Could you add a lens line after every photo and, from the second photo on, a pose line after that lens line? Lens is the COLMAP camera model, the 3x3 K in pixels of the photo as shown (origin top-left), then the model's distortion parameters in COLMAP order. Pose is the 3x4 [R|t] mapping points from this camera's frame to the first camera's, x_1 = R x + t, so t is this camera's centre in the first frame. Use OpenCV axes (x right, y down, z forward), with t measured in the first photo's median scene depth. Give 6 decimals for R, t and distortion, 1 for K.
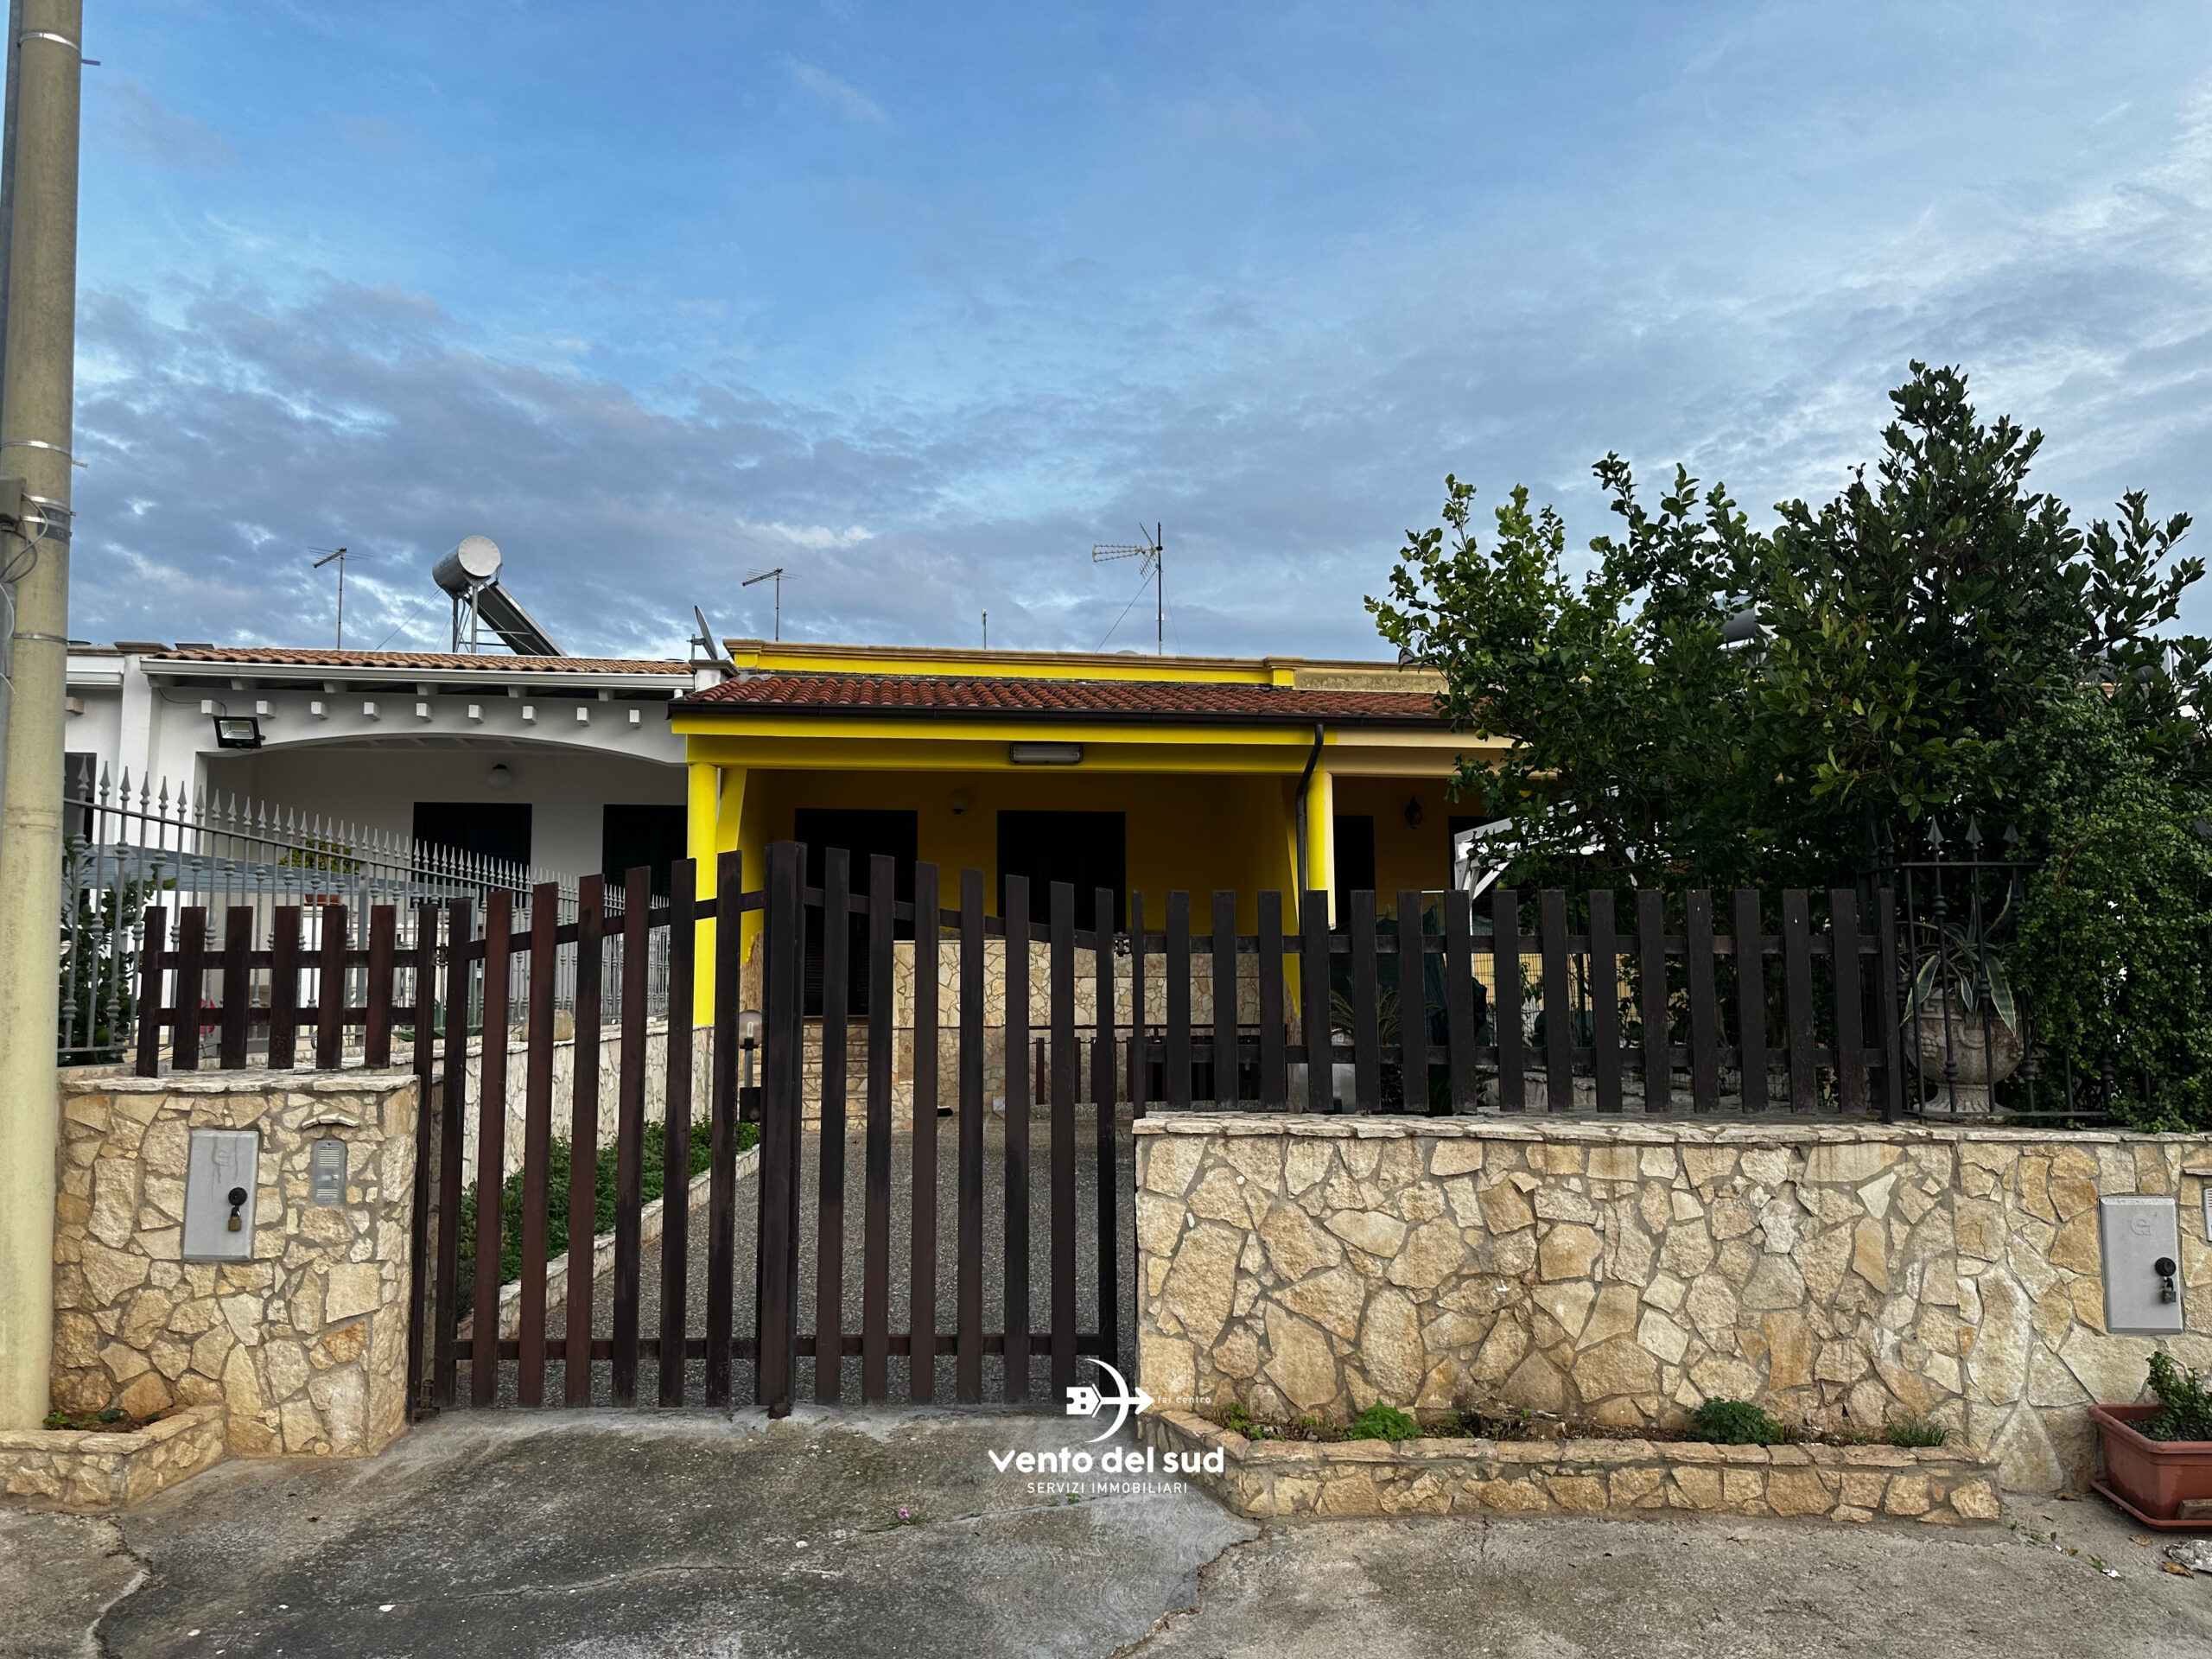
lens RADIAL K [[1553.4, 0, 1093.2], [0, 1553.4, 809.3], [0, 0, 1]] dist [0.065583, -0.076380]
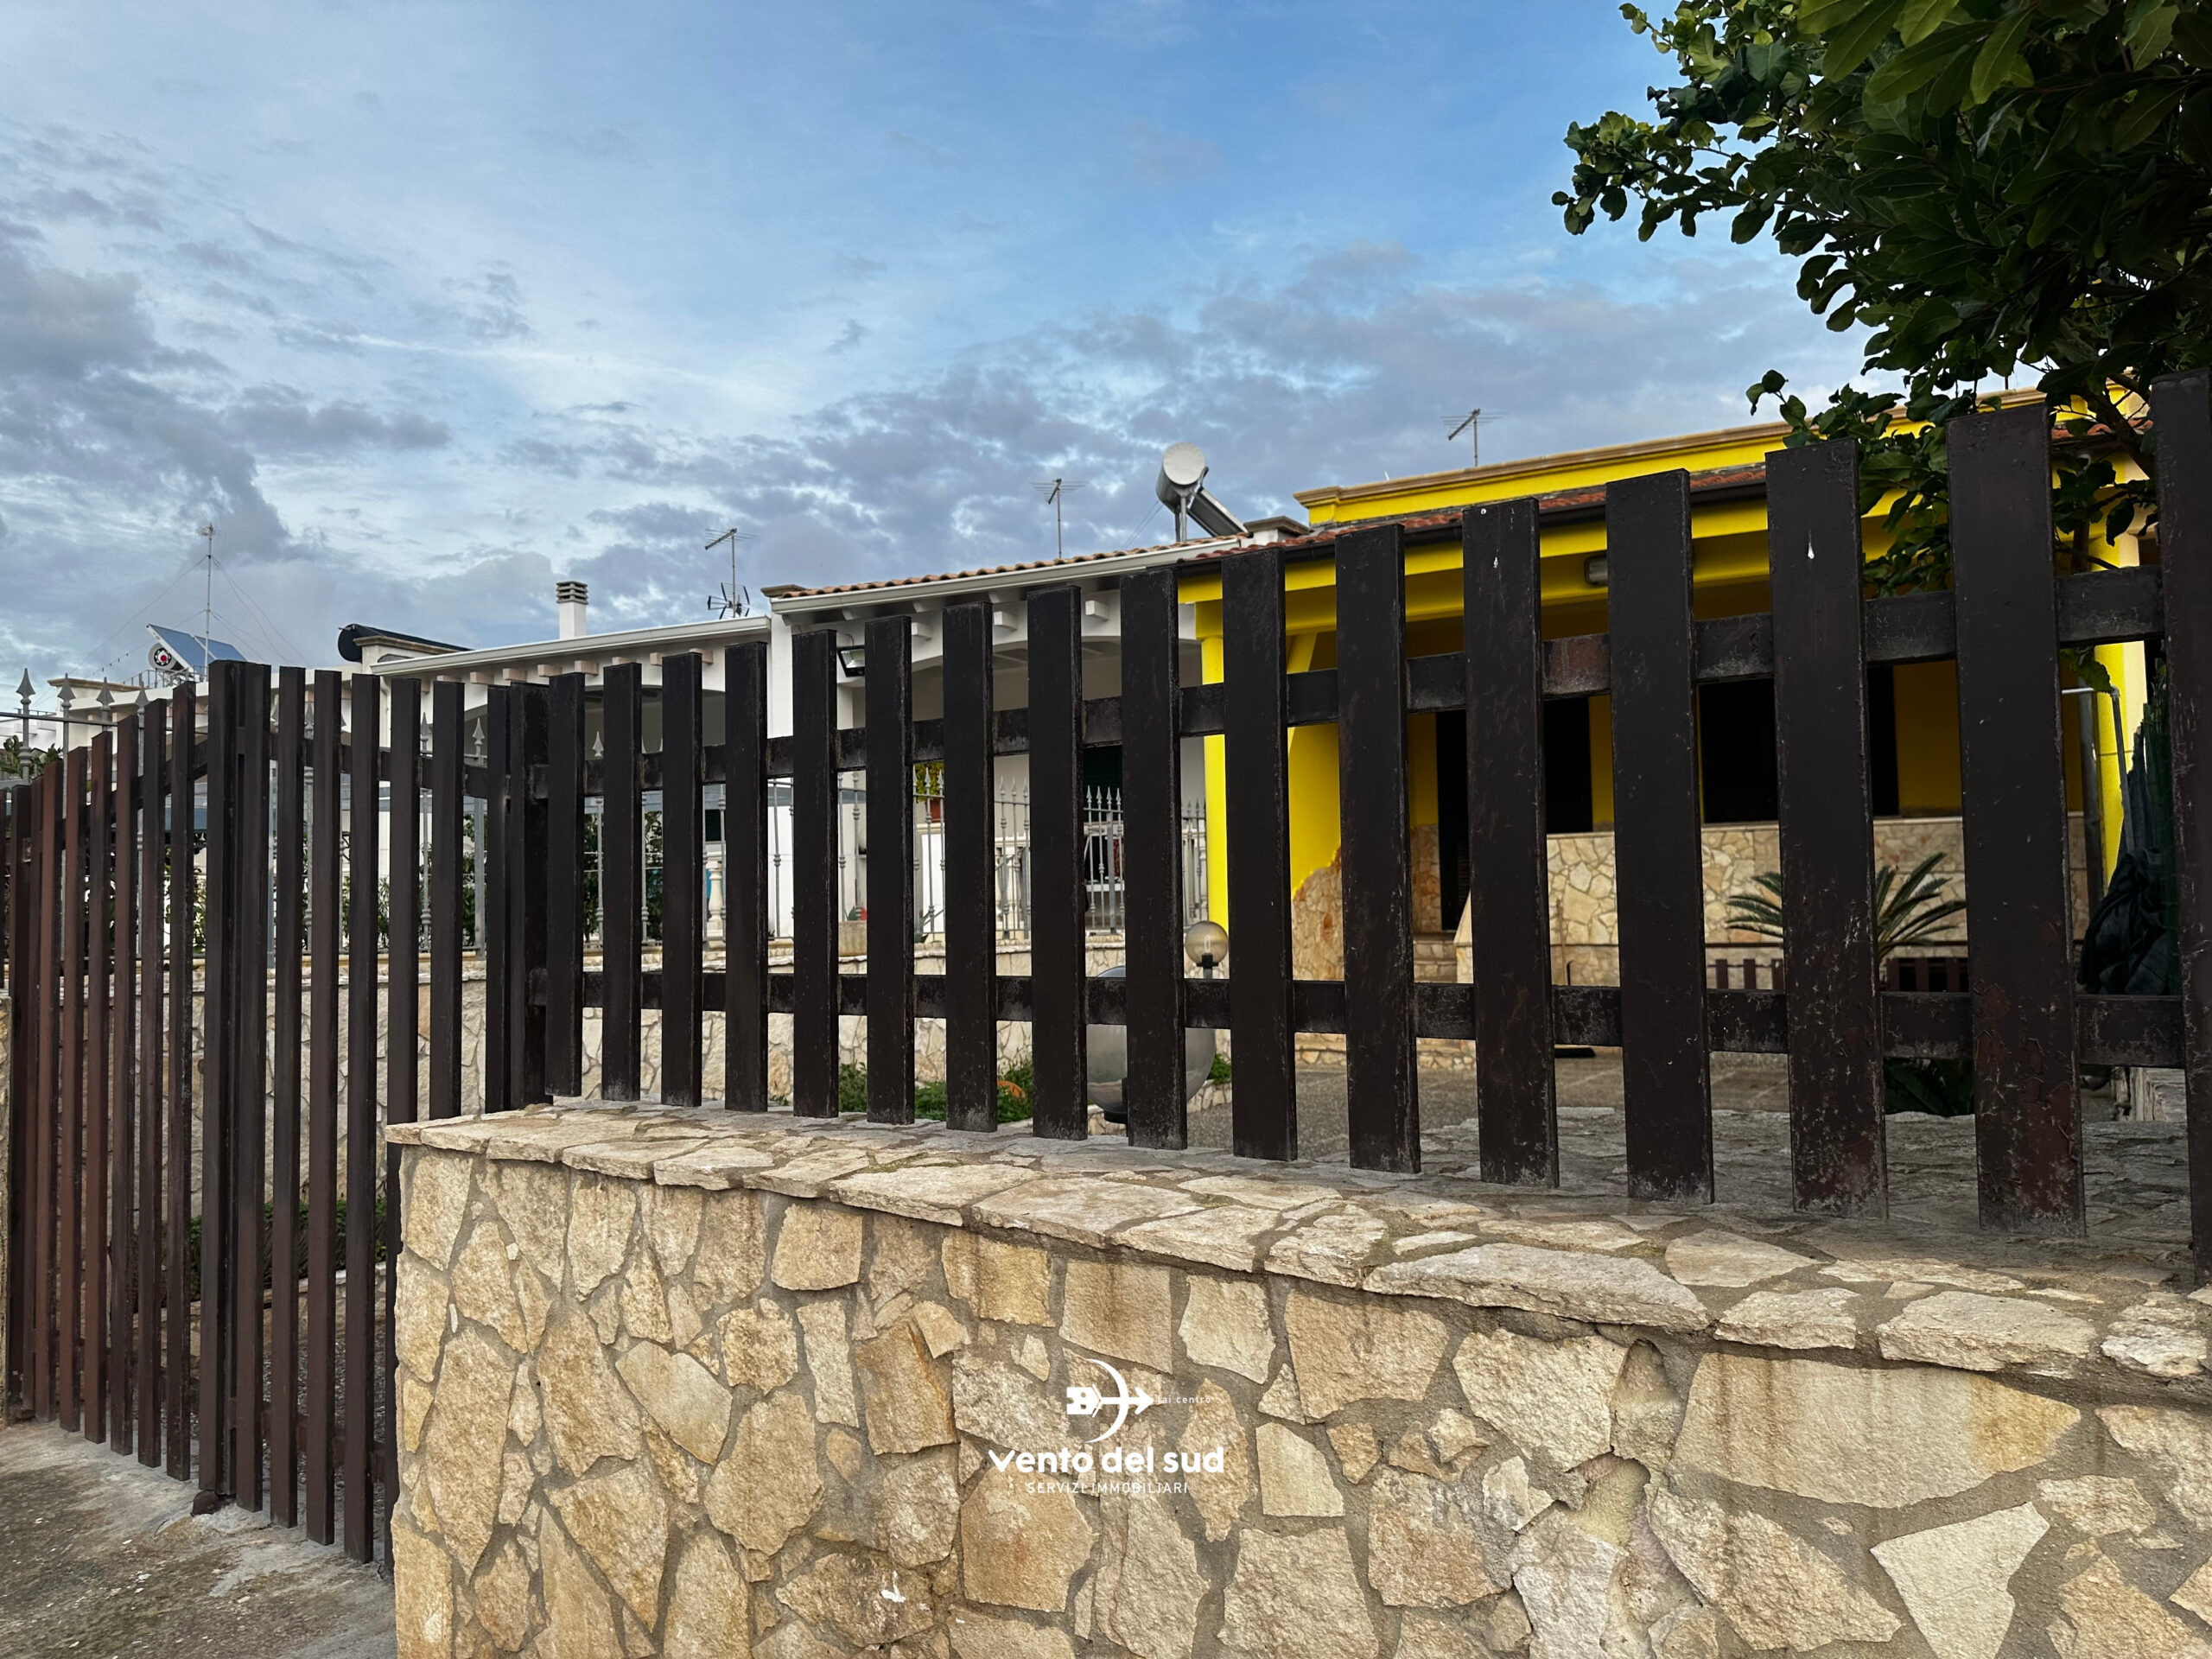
lens RADIAL K [[1553.4, 0, 1117.6], [0, 1553.4, 861.6], [0, 0, 1]] dist [0.065583, -0.076380]
pose [[0.813624, -0.033302, -0.580438, 0.527377], [0.082827, 0.994814, 0.059027, 0.105039], [0.575462, -0.096102, 0.812163, 0.719185]]
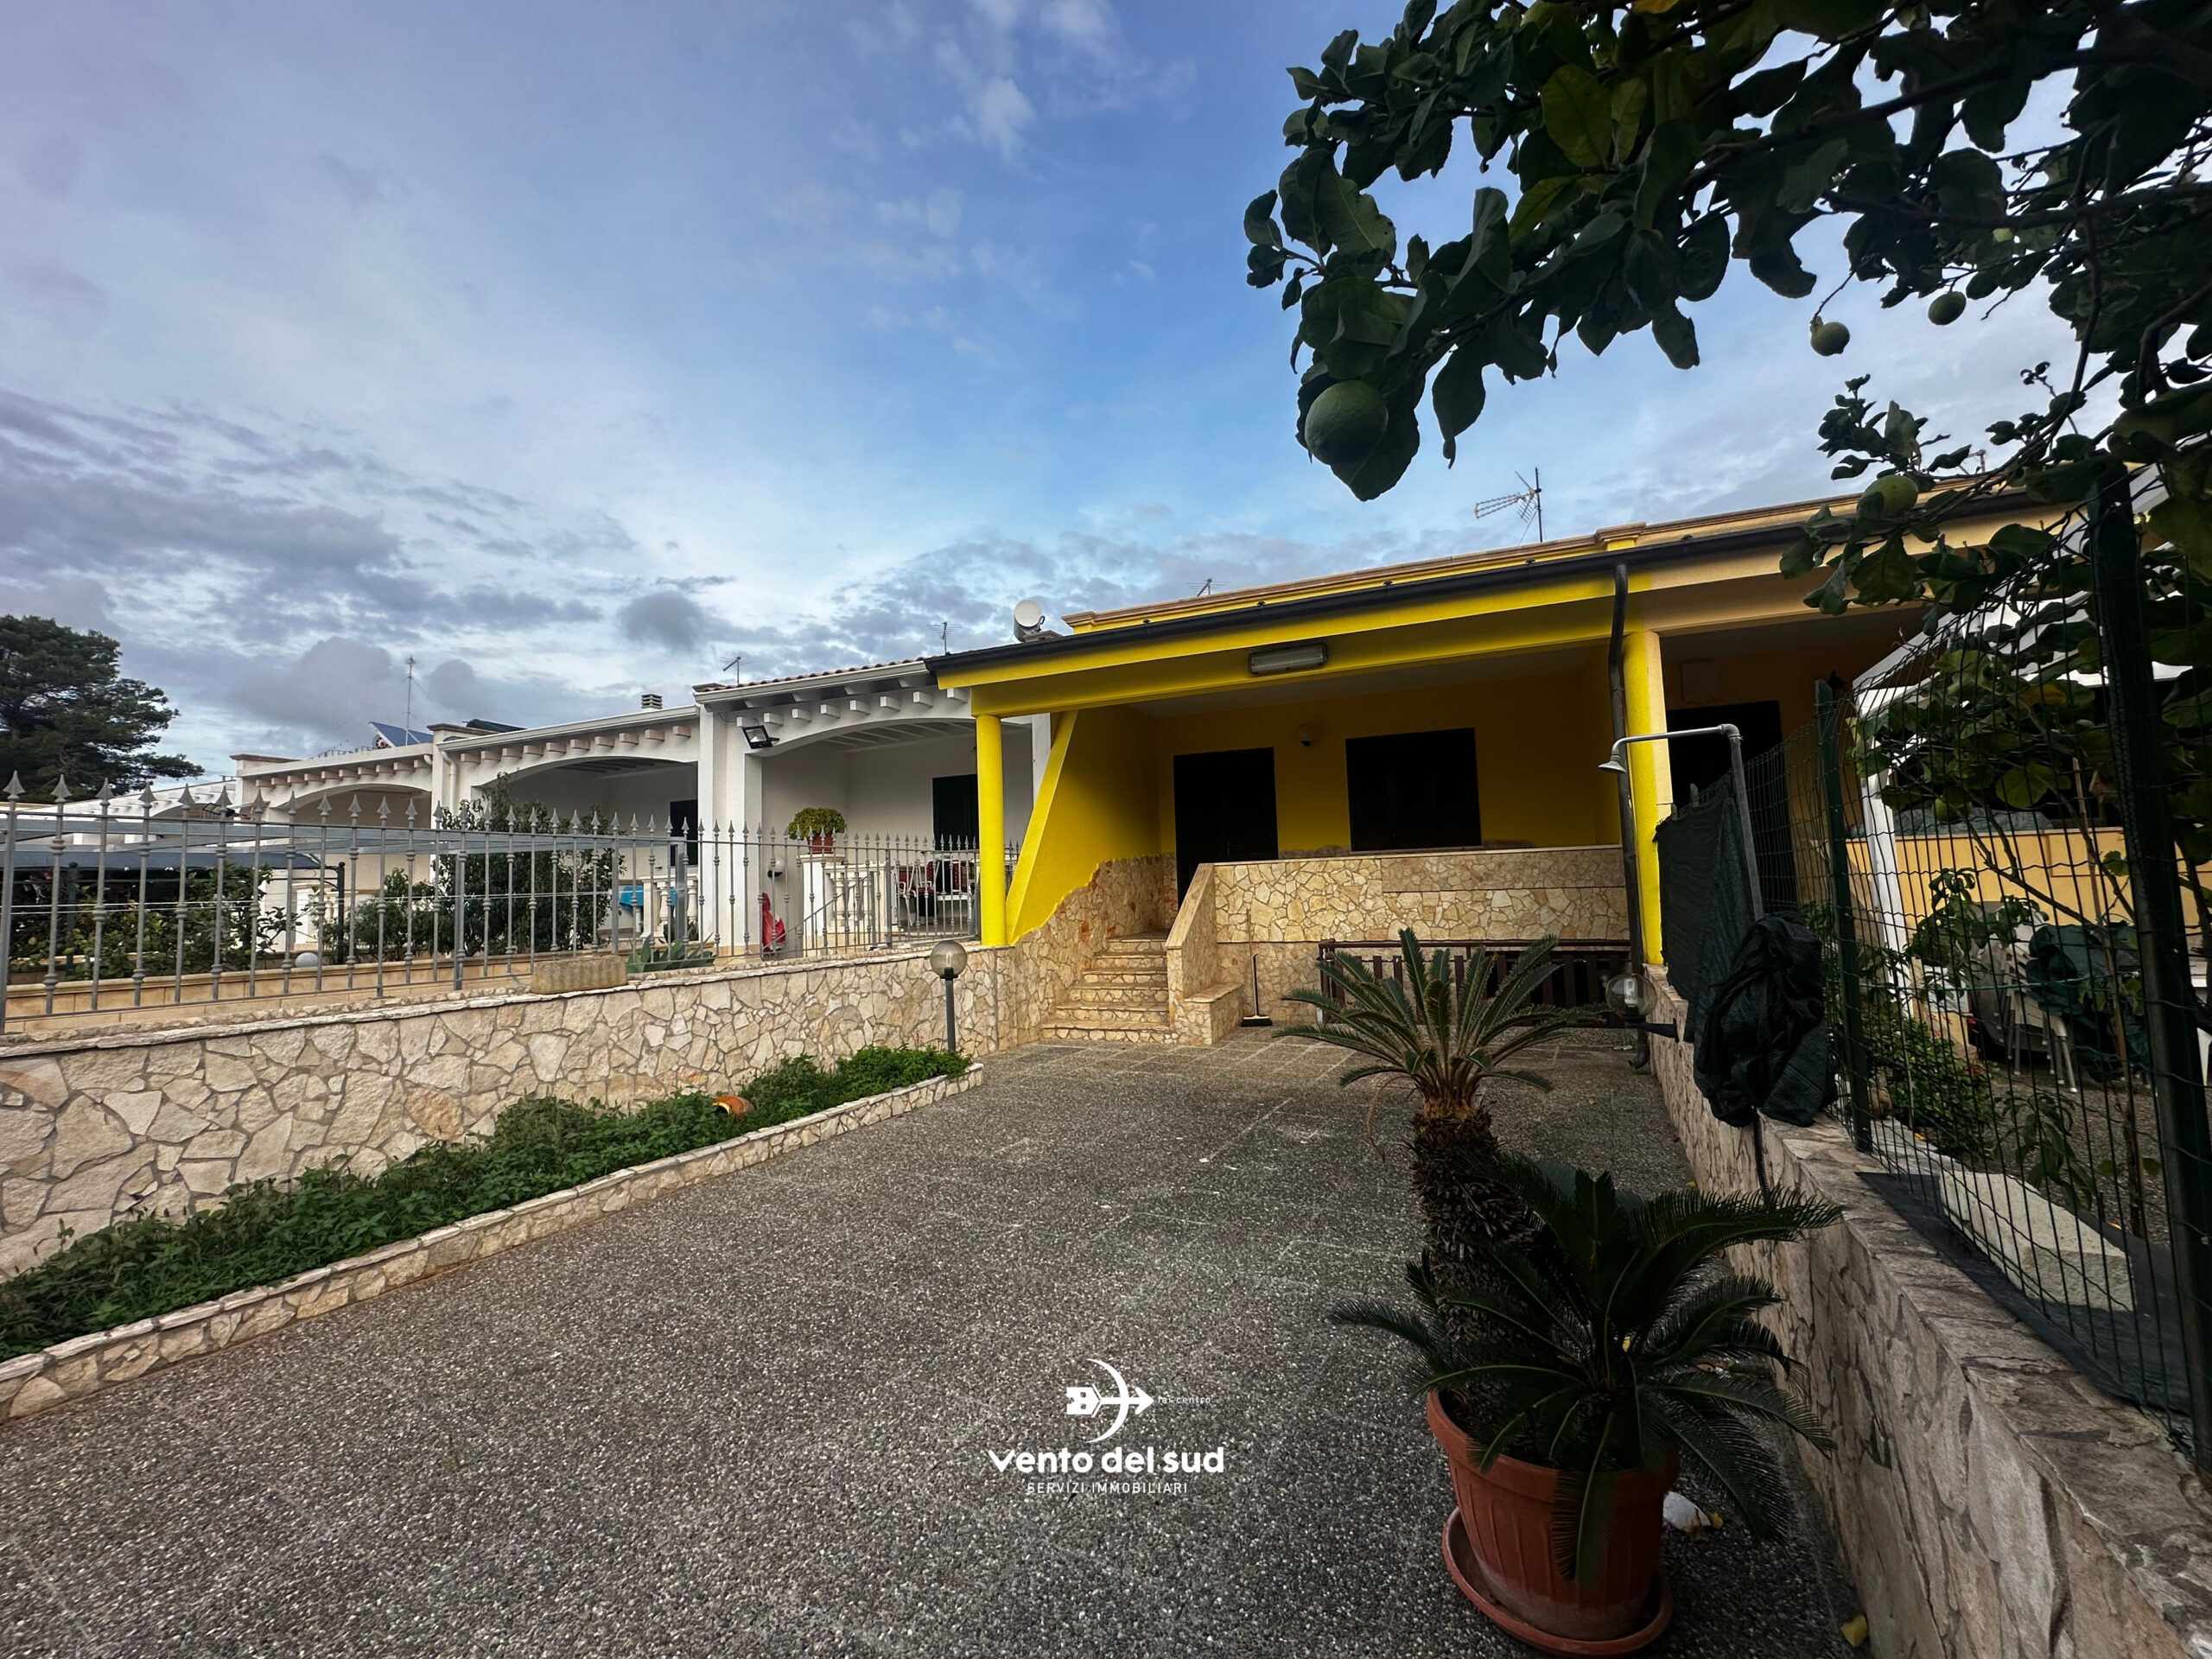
lens RADIAL K [[884.1, 0, 1102.5], [0, 884.1, 835.9], [0, 0, 1]] dist [-0.002415, 0.000397]
pose [[0.854802, -0.056042, -0.515920, 0.394130], [0.086532, 0.995626, 0.035219, 0.114357], [0.511690, -0.074749, 0.855912, 1.322276]]
